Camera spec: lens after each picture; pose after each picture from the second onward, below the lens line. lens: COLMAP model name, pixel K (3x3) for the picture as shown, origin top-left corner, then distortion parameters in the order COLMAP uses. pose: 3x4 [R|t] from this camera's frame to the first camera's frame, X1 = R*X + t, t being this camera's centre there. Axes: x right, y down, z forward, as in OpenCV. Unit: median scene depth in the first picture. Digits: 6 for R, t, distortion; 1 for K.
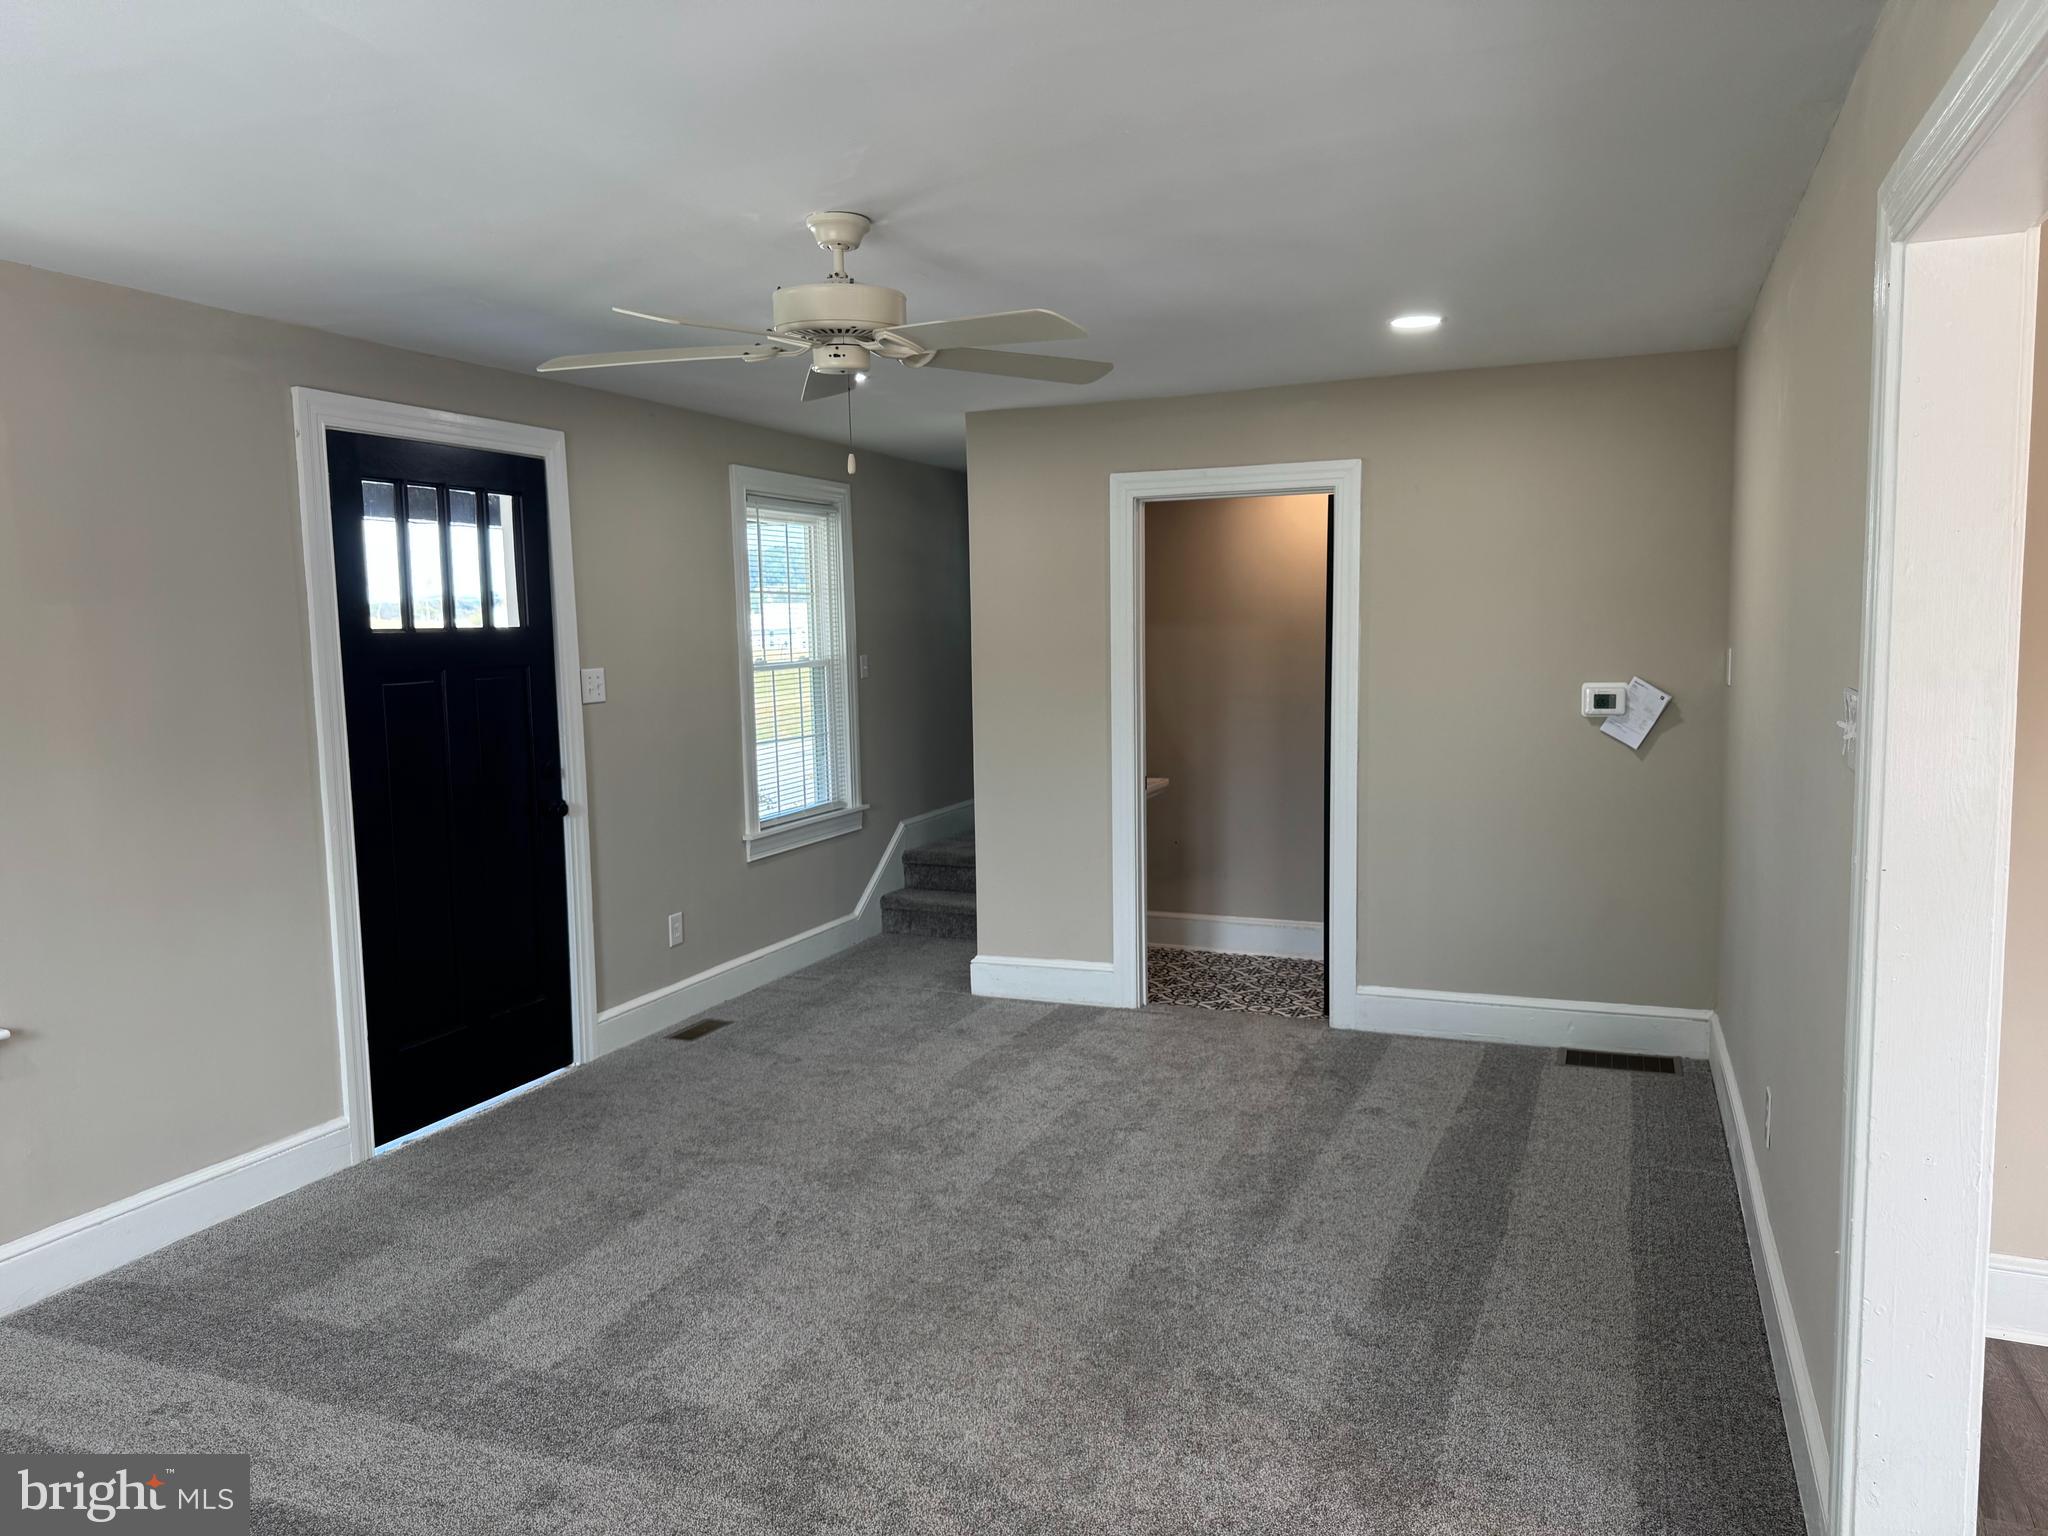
lens RADIAL K [[1465.5, 0, 1024.0], [0, 1465.5, 768.0], [0, 0, 1]] dist [0.002737, 0.000762]
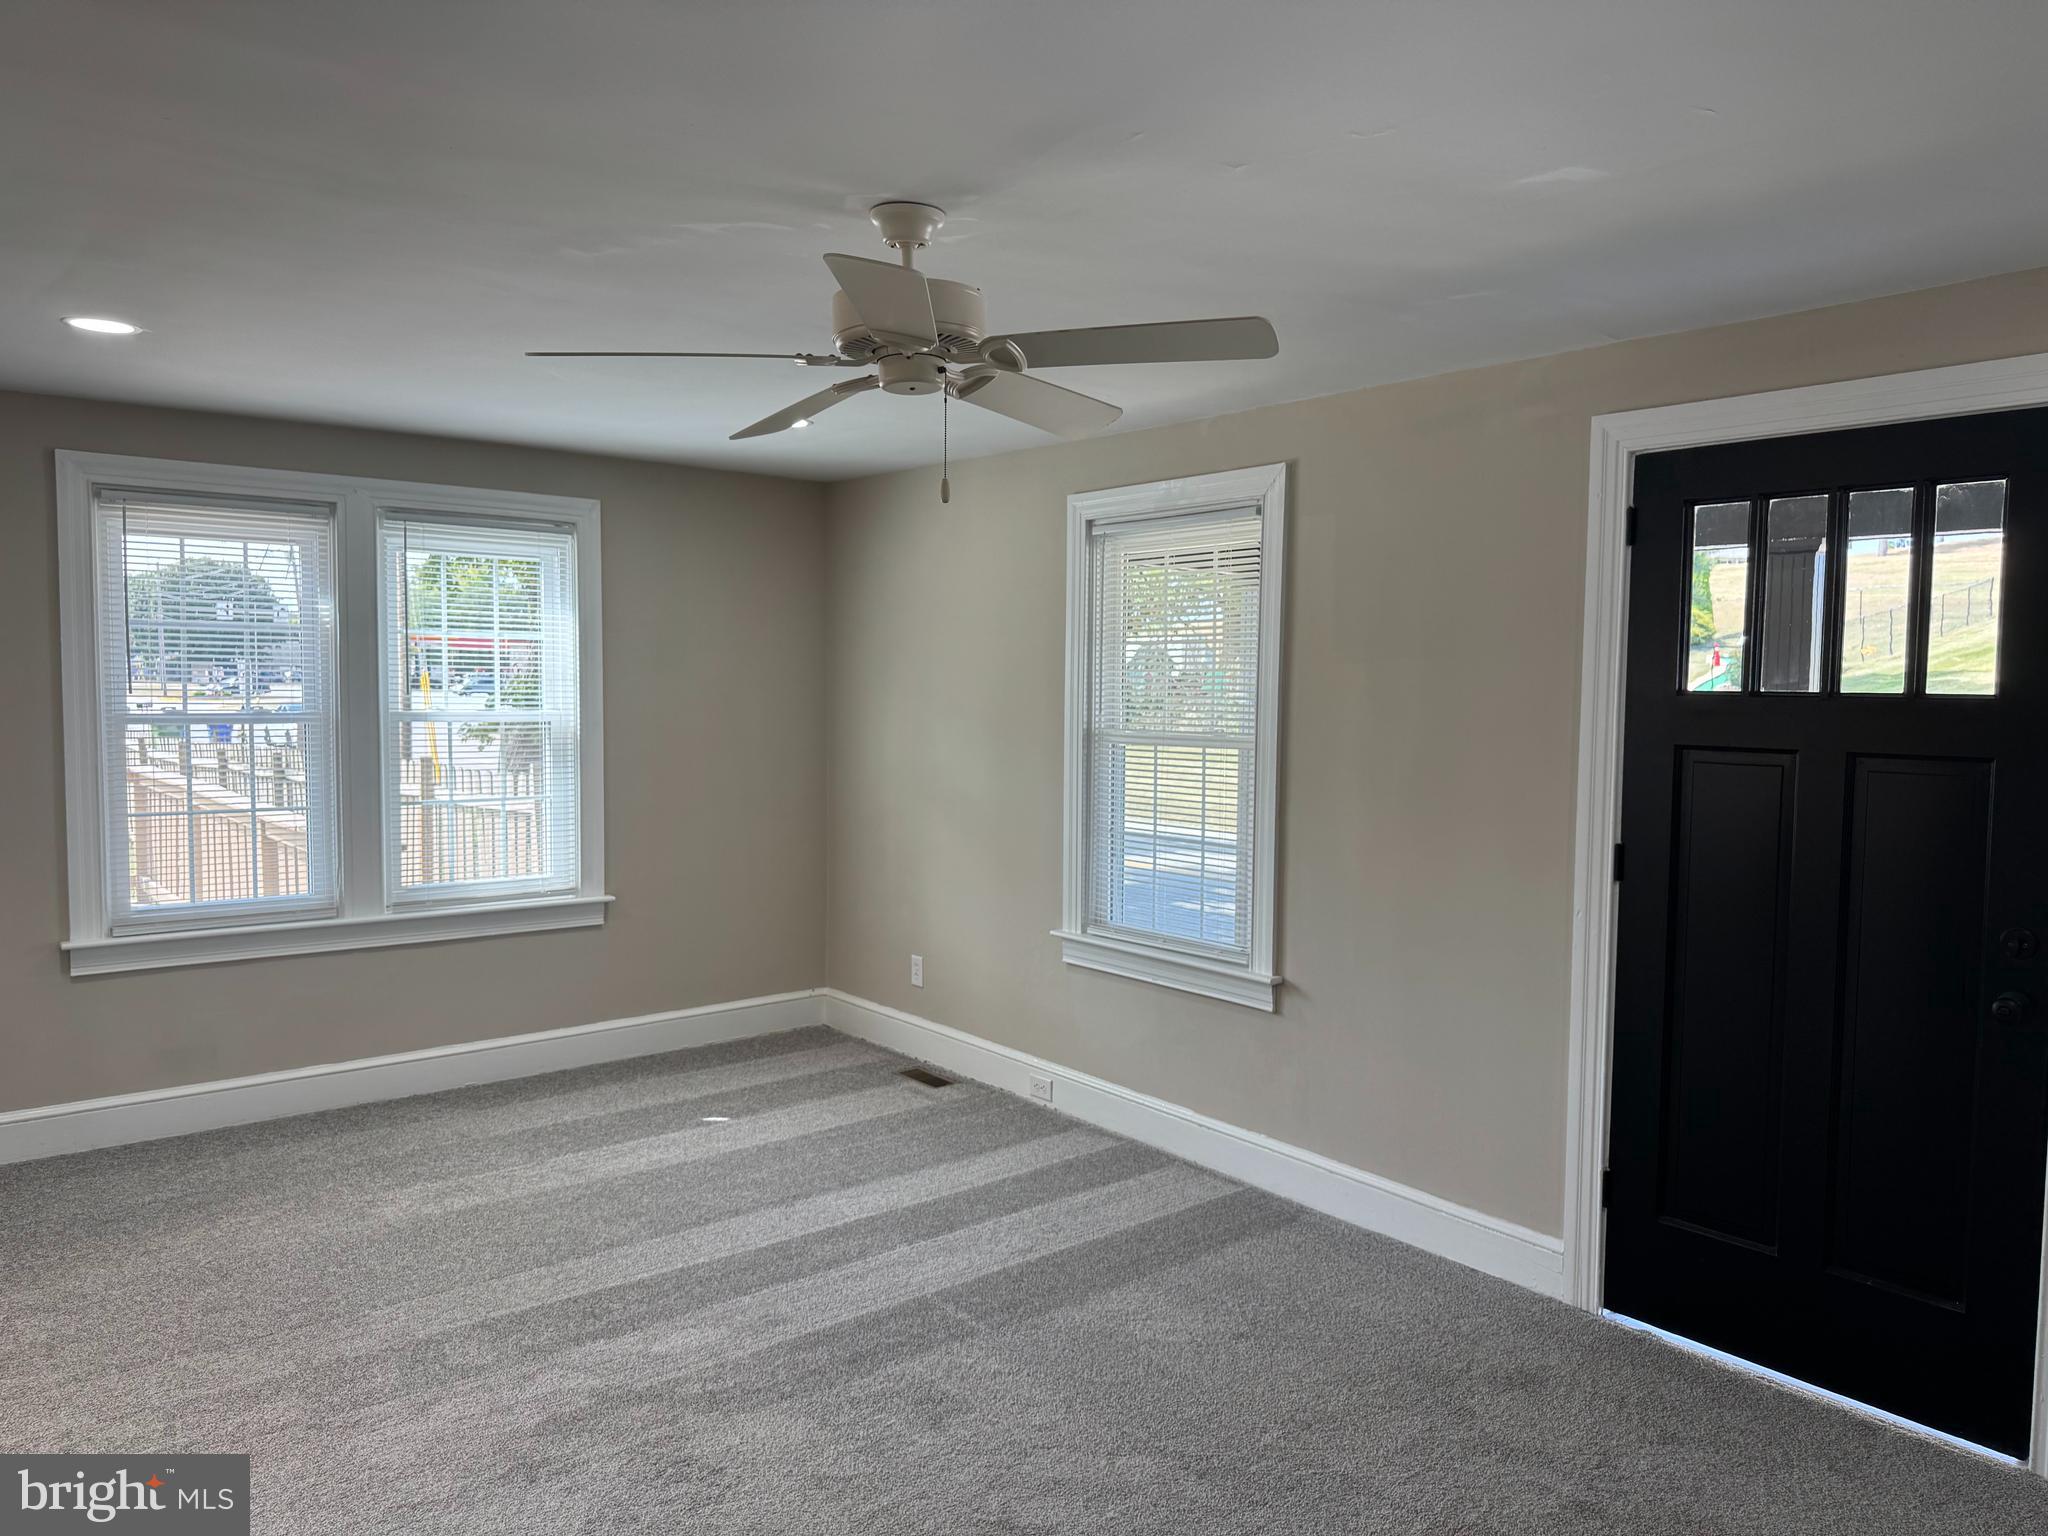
lens RADIAL K [[1465.5, 0, 1024.0], [0, 1465.5, 768.0], [0, 0, 1]] dist [0.002737, 0.000762]
pose [[-0.503837, 0.062966, -0.861500, 0.425034], [-0.096967, 0.986913, 0.128842, -0.119440], [0.858339, 0.148453, -0.491138, 1.080271]]
